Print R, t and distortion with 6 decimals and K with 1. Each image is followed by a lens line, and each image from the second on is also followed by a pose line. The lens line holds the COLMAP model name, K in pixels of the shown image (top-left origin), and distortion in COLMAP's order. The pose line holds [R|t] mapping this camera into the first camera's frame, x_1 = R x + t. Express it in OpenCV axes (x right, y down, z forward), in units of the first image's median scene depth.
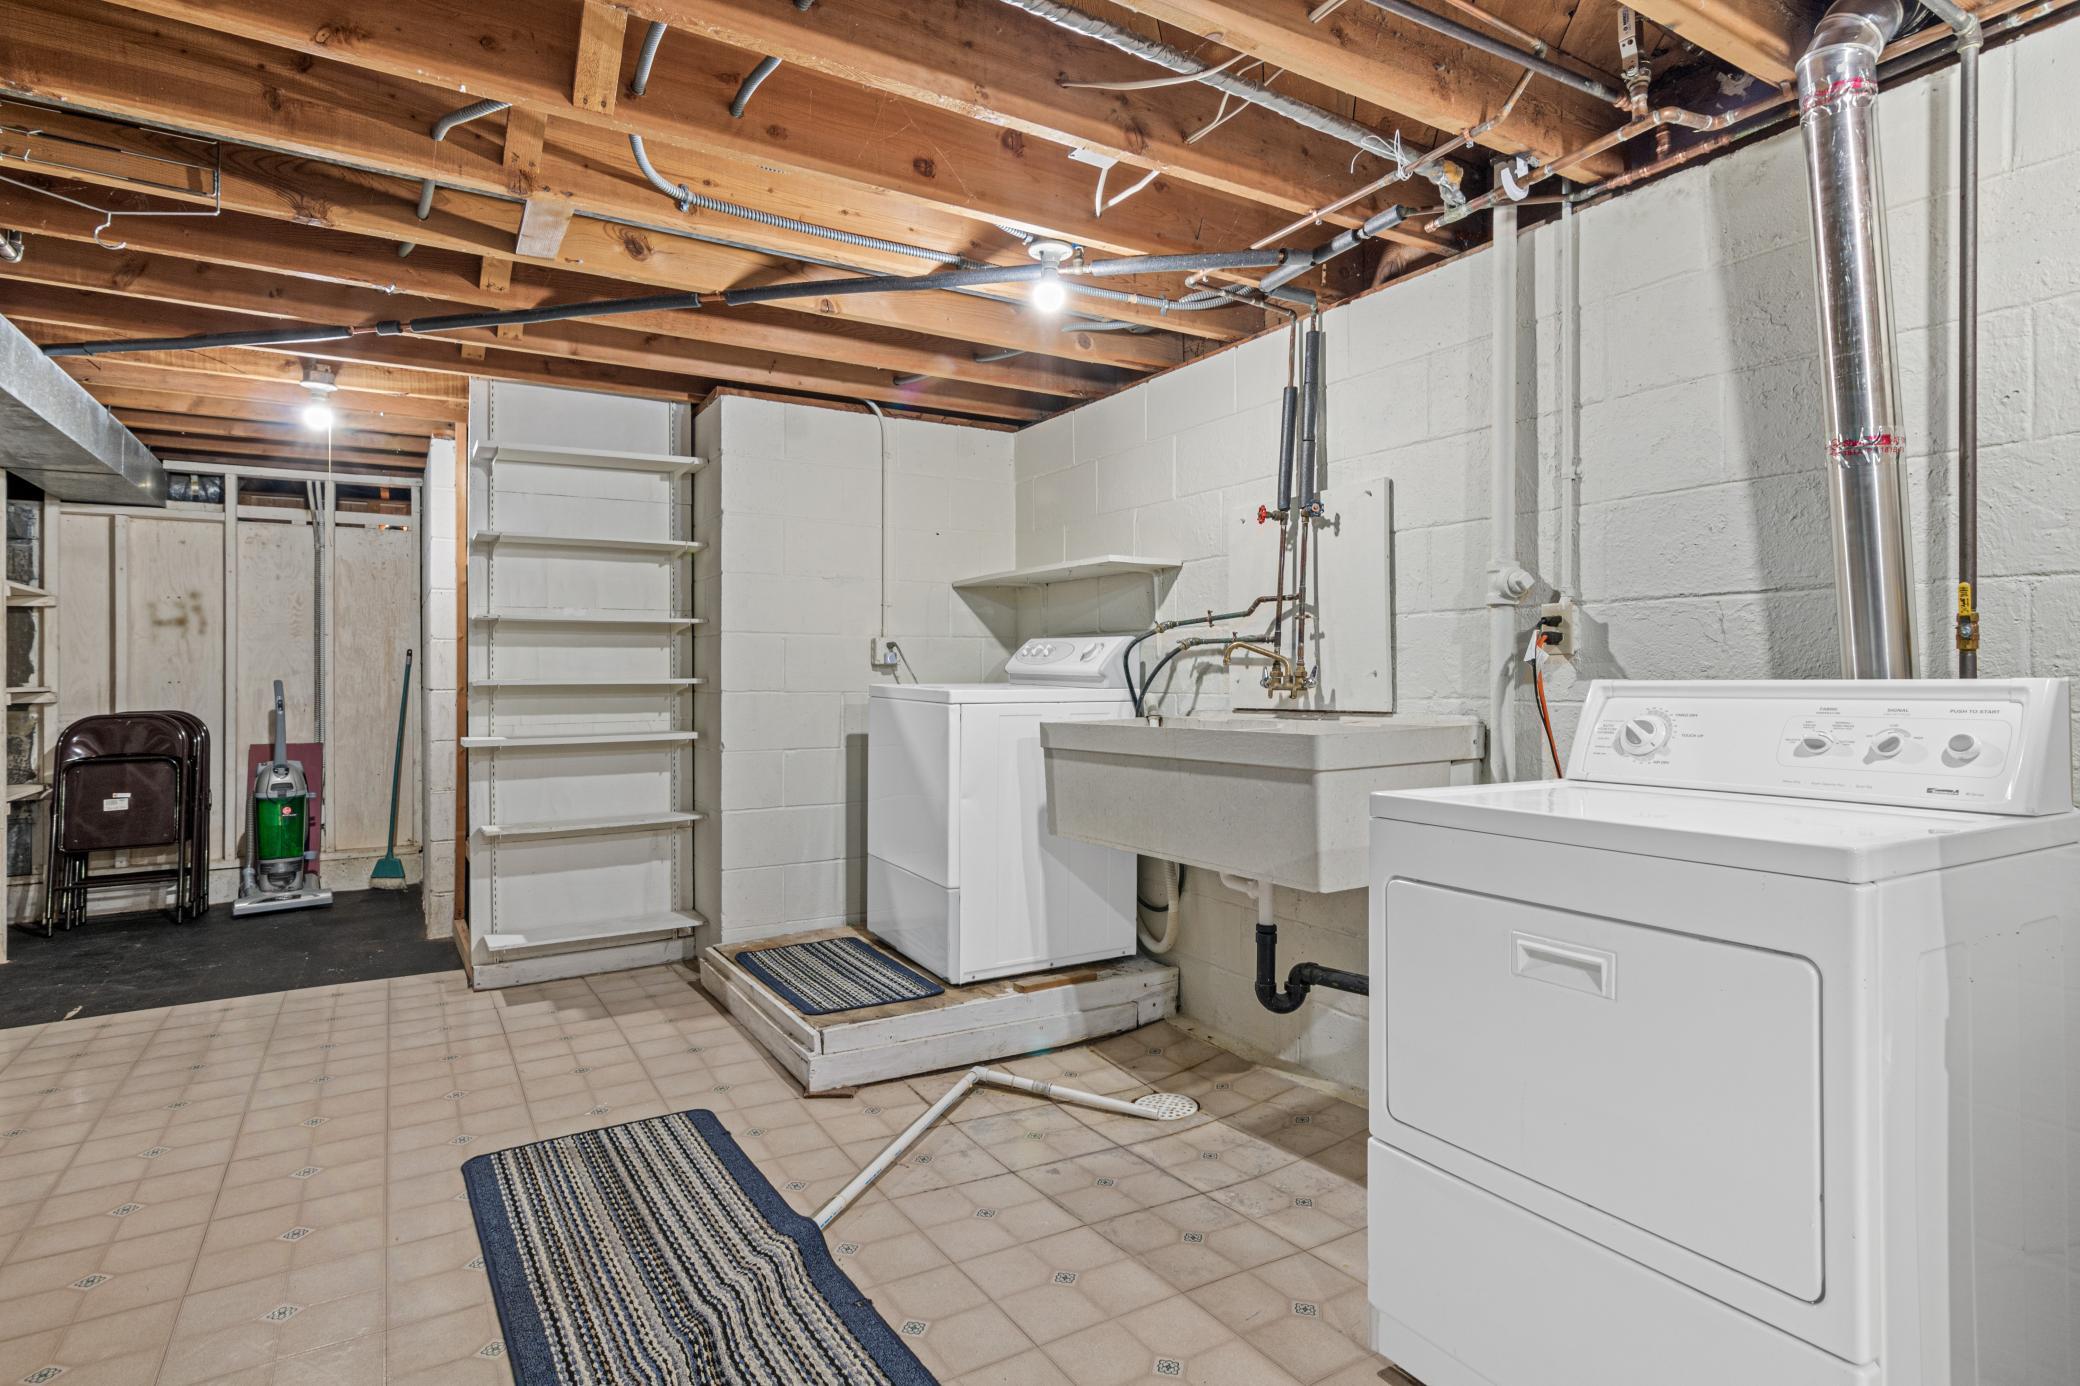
lens RADIAL K [[1059.1, 0, 1044.4], [0, 1059.1, 662.3], [0, 0, 1]] dist [0.001420, 0.000536]
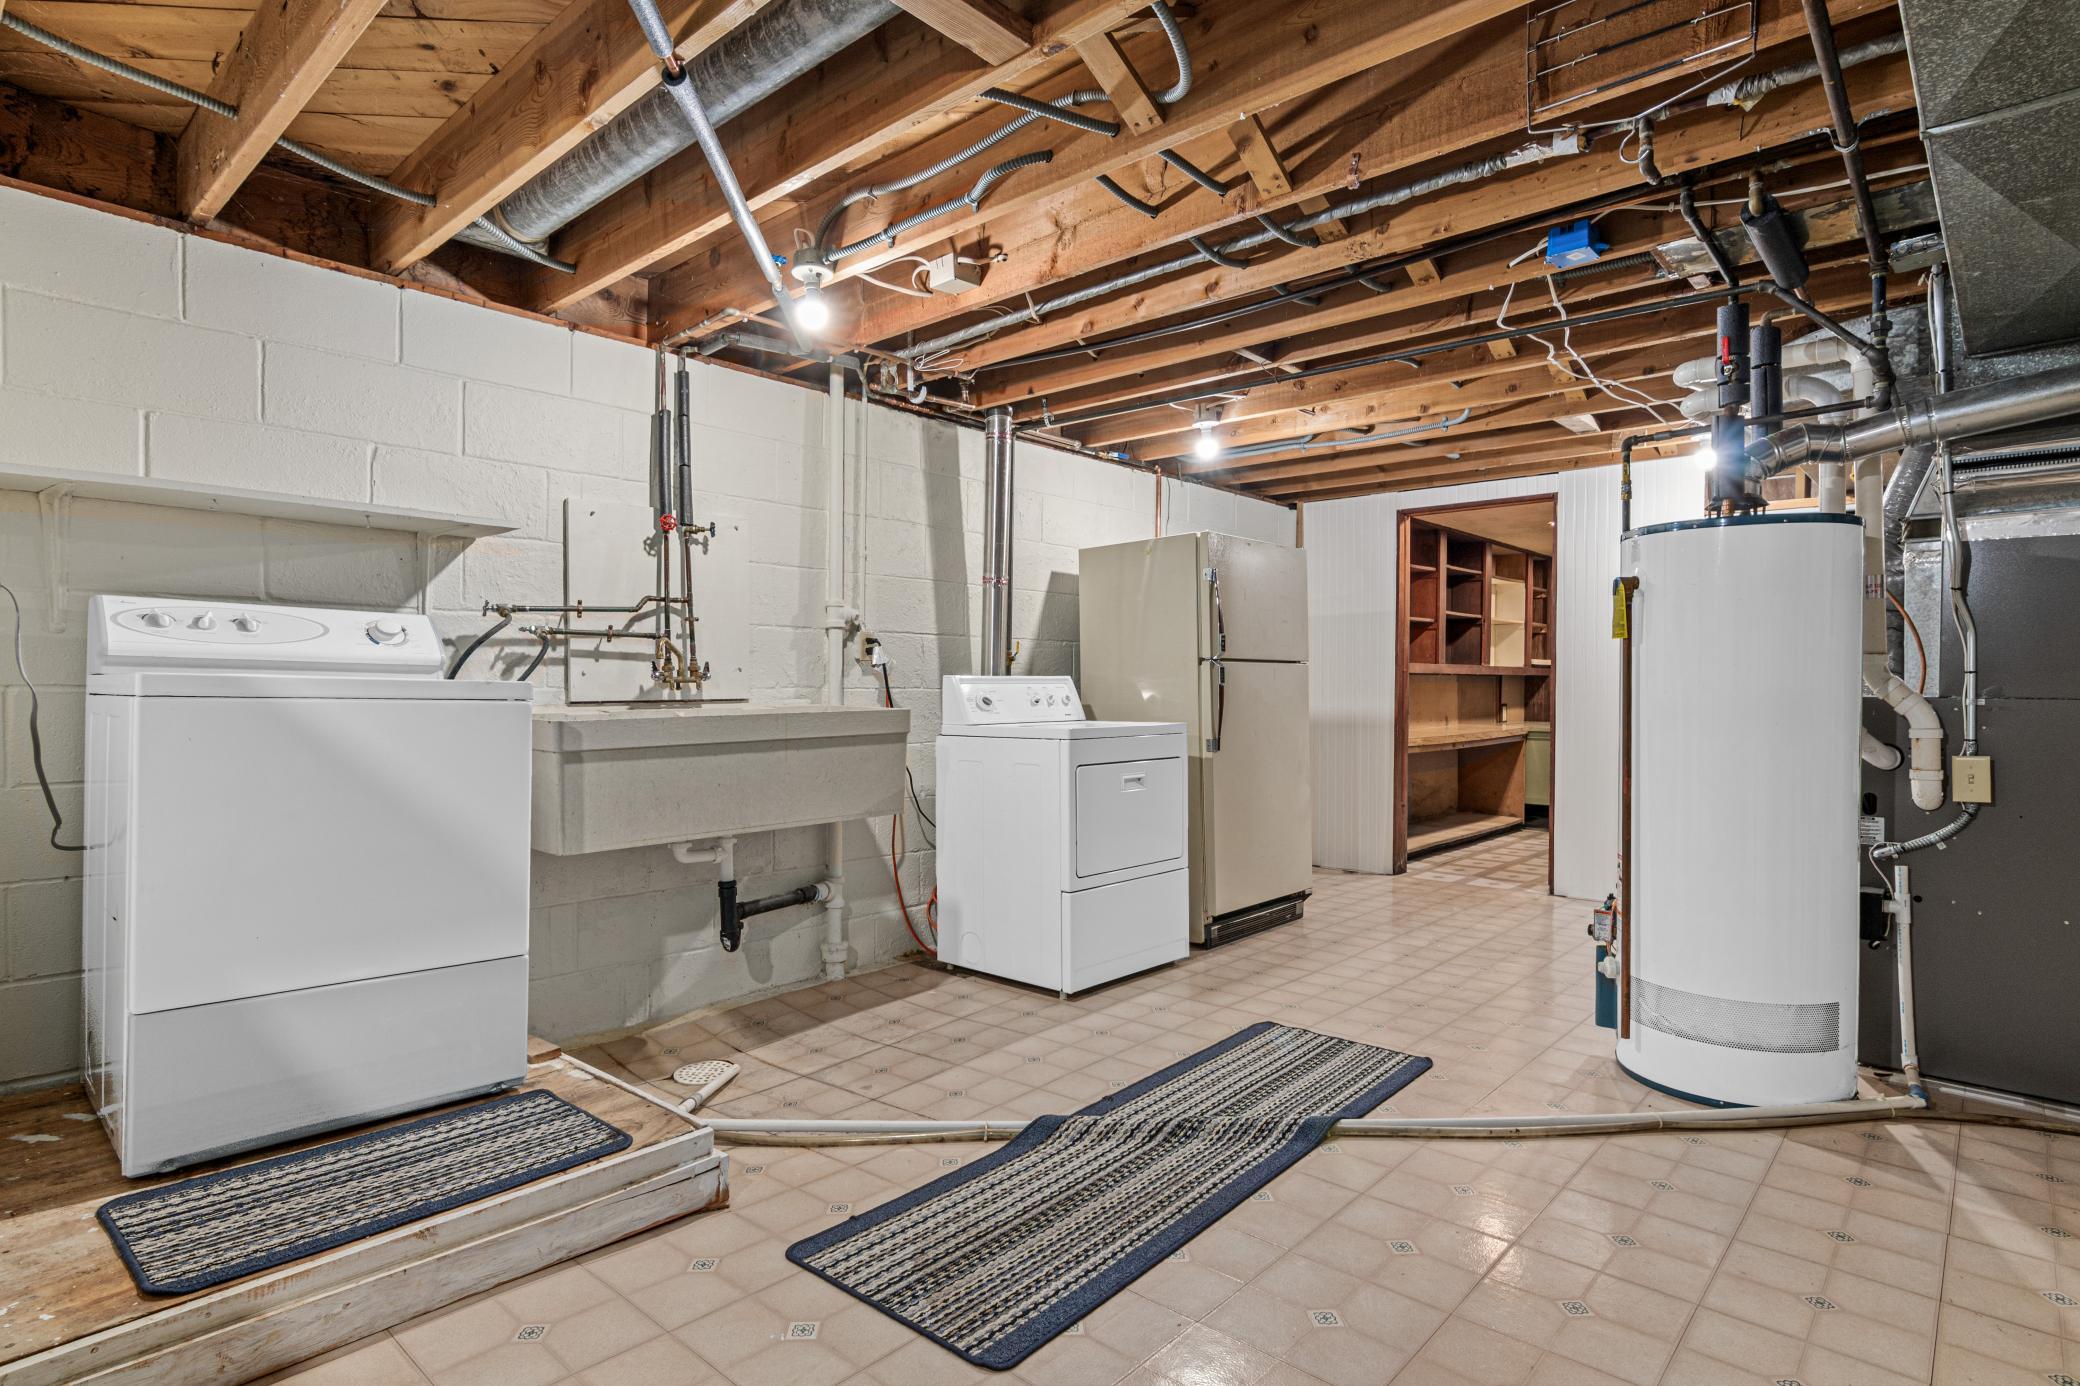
lens RADIAL K [[1069.6, 0, 1040.0], [0, 1069.6, 693.0], [0, 0, 1]] dist [0.002779, 0.000776]
pose [[-0.274837, -0.003761, 0.961483, -1.133542], [-0.013706, 0.999906, -0.000007, 0.037547], [-0.961393, -0.013180, -0.274863, 1.096150]]
